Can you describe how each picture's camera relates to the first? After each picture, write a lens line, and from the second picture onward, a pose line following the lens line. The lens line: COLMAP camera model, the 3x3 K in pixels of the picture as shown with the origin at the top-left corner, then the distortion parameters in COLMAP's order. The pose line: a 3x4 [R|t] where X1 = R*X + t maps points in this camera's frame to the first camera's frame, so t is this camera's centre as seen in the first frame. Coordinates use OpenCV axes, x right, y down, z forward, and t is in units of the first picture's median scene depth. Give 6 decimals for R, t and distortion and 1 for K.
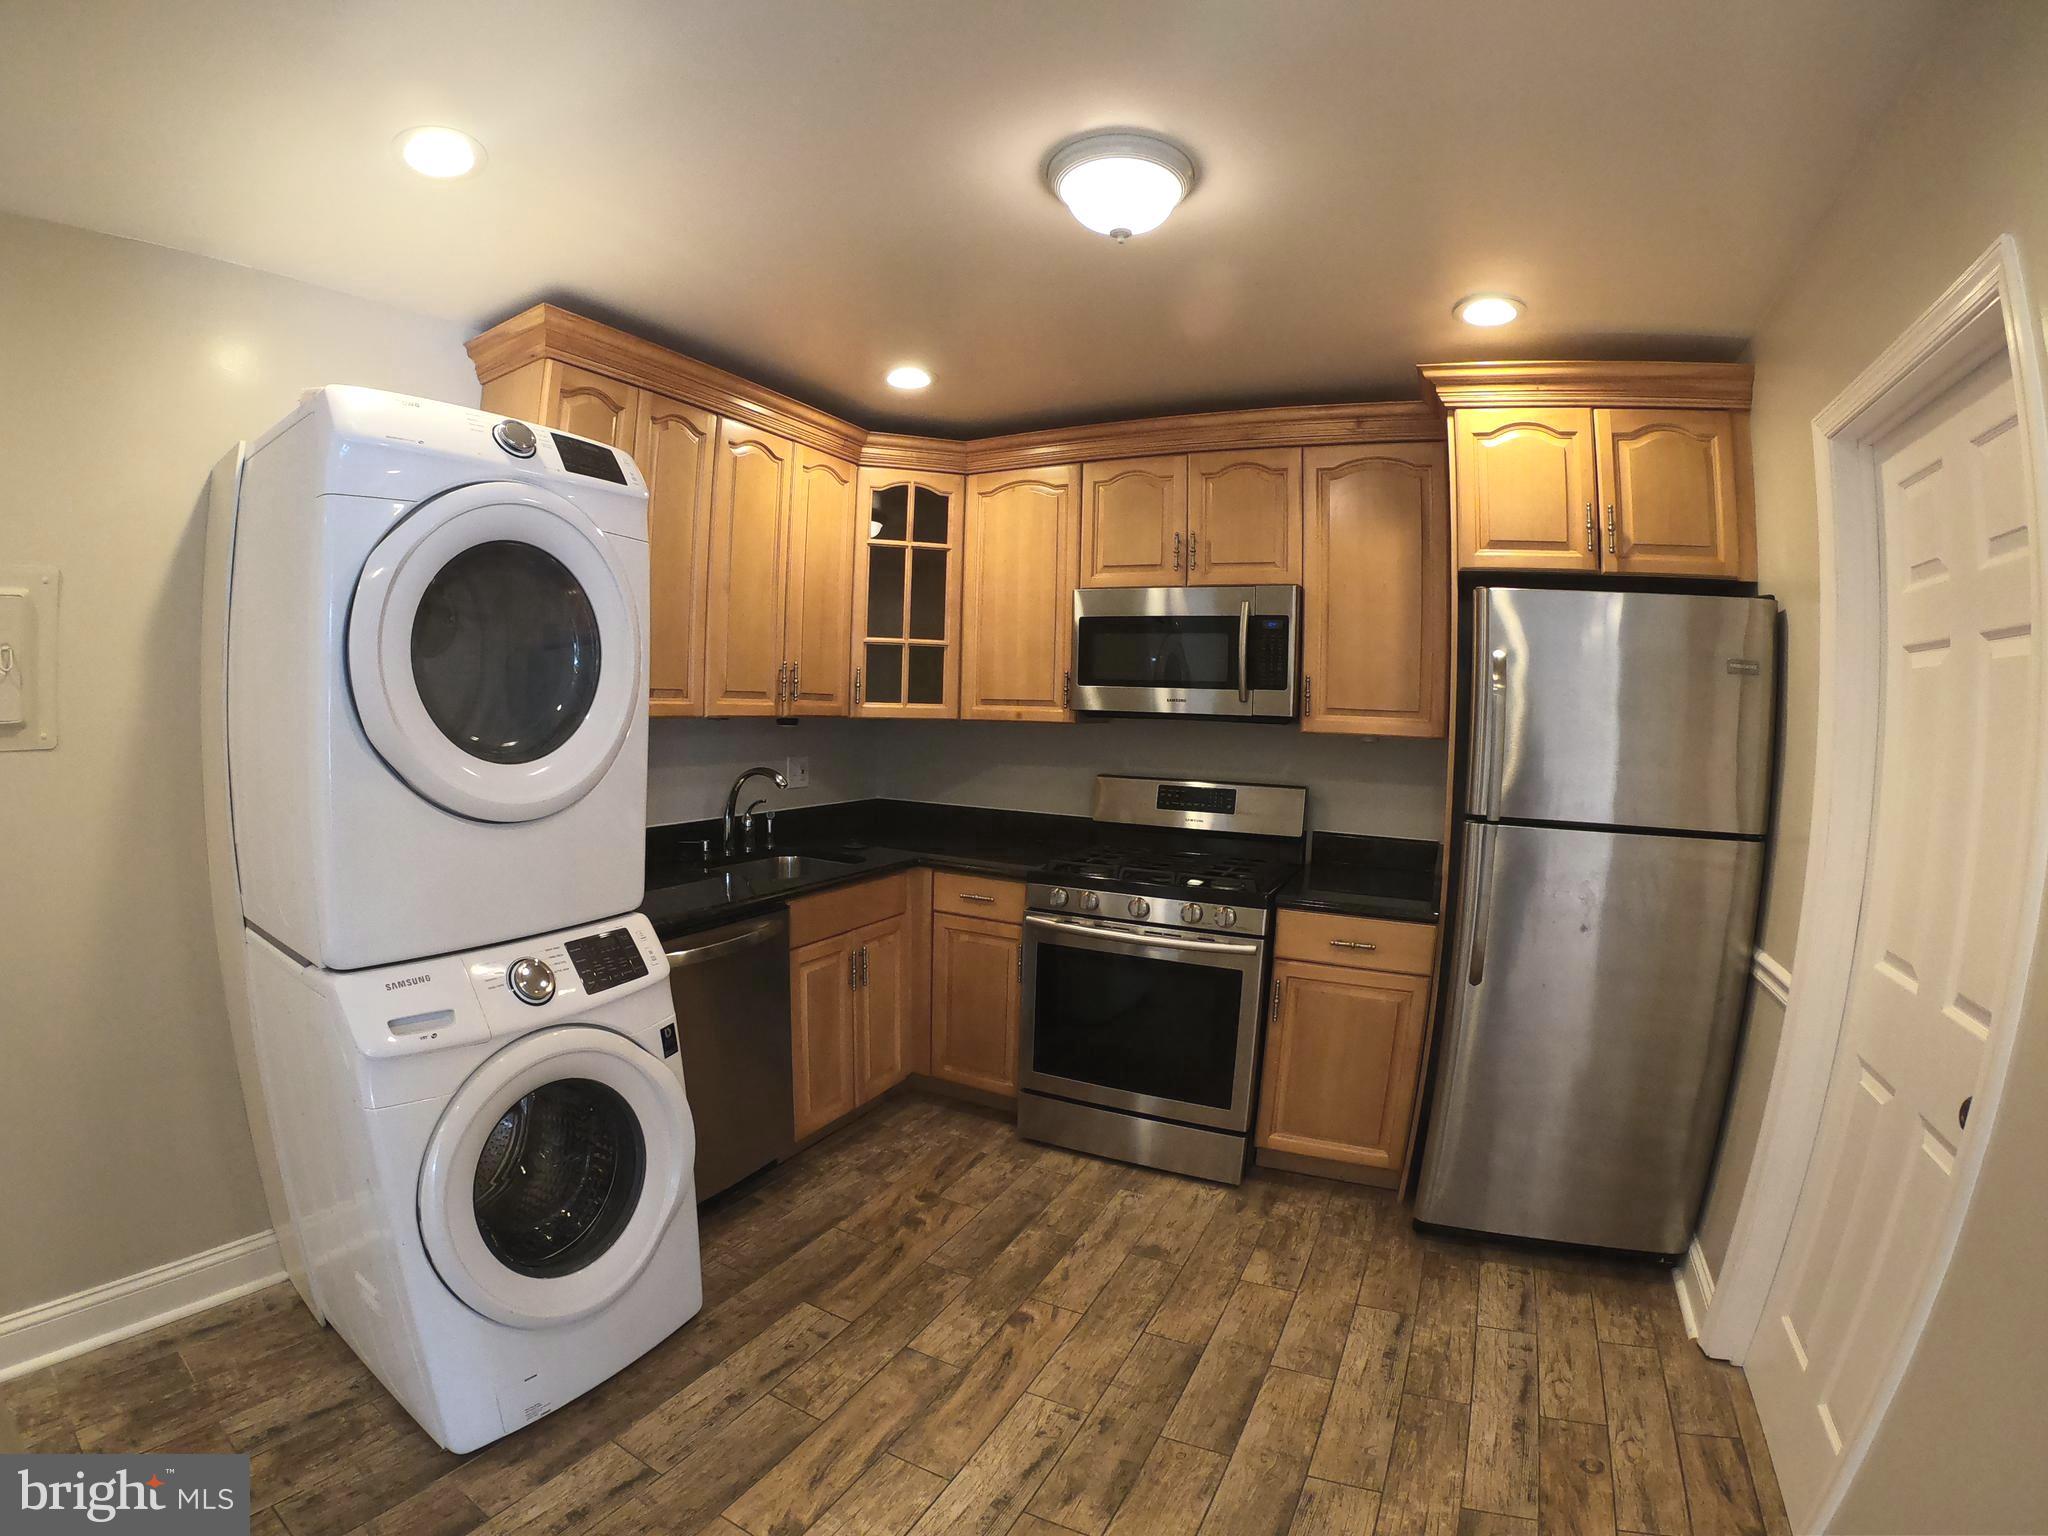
lens RADIAL K [[887.2, 0, 1027.0], [0, 887.2, 769.5], [0, 0, 1]] dist [-0.223369, 0.046551]
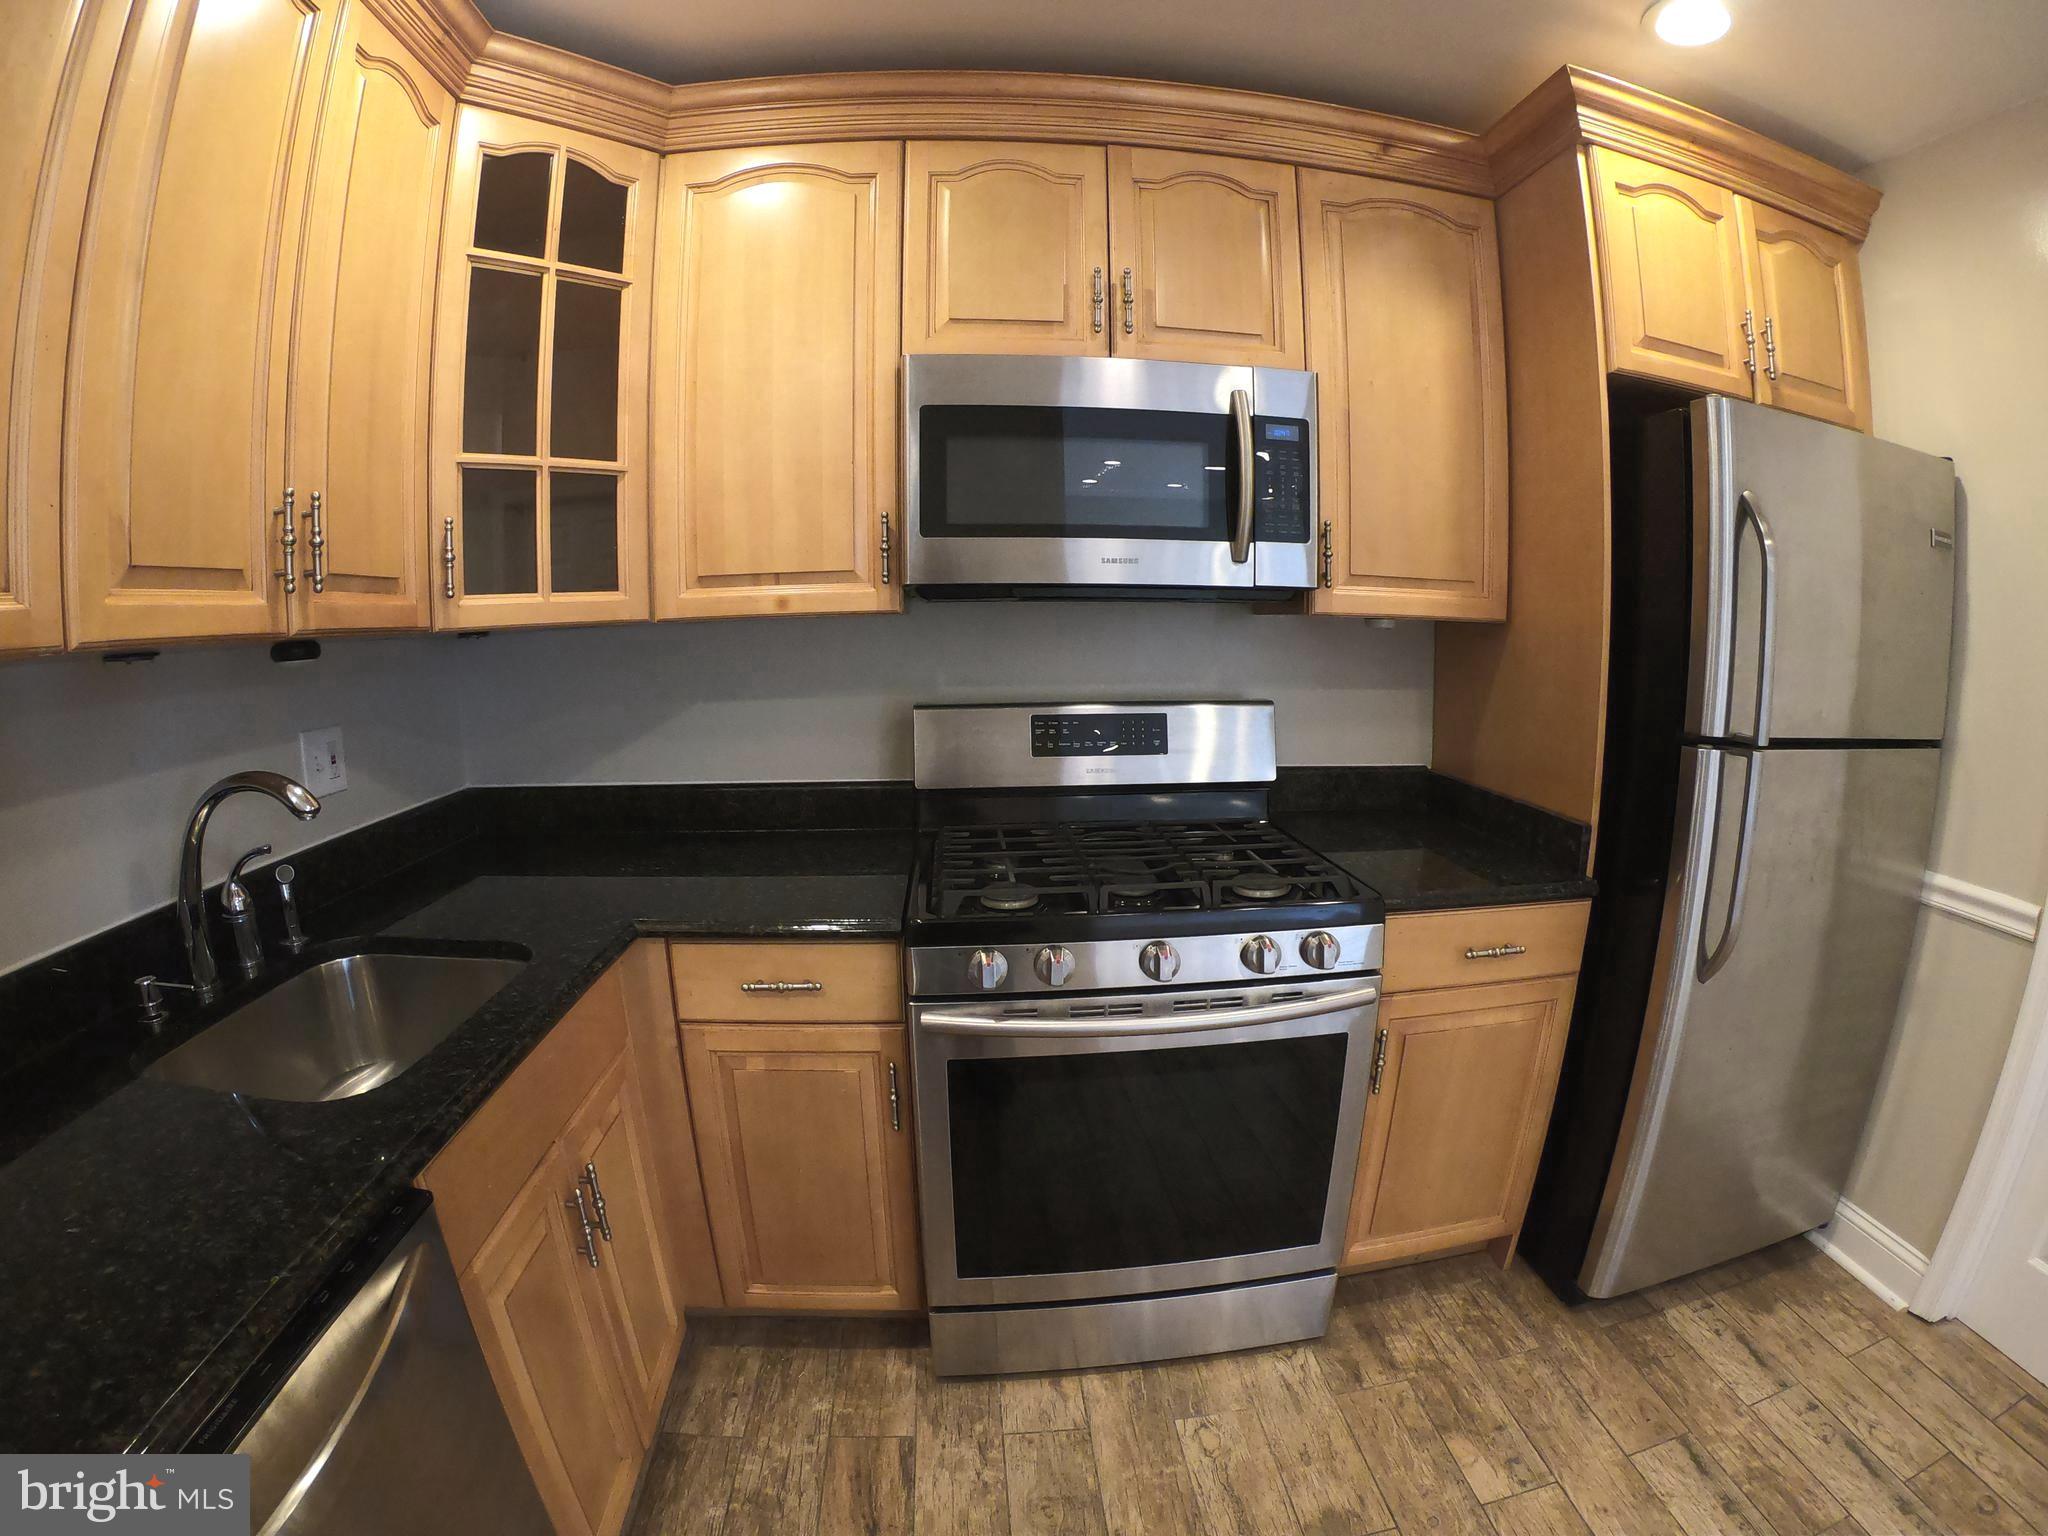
lens RADIAL K [[887.2, 0, 1027.0], [0, 887.2, 769.5], [0, 0, 1]] dist [-0.223369, 0.046551]
pose [[0.851937, -0.117452, 0.510302, -0.176274], [0.065986, 0.990832, 0.117890, -0.018951], [-0.519470, -0.066763, 0.851877, 0.568688]]
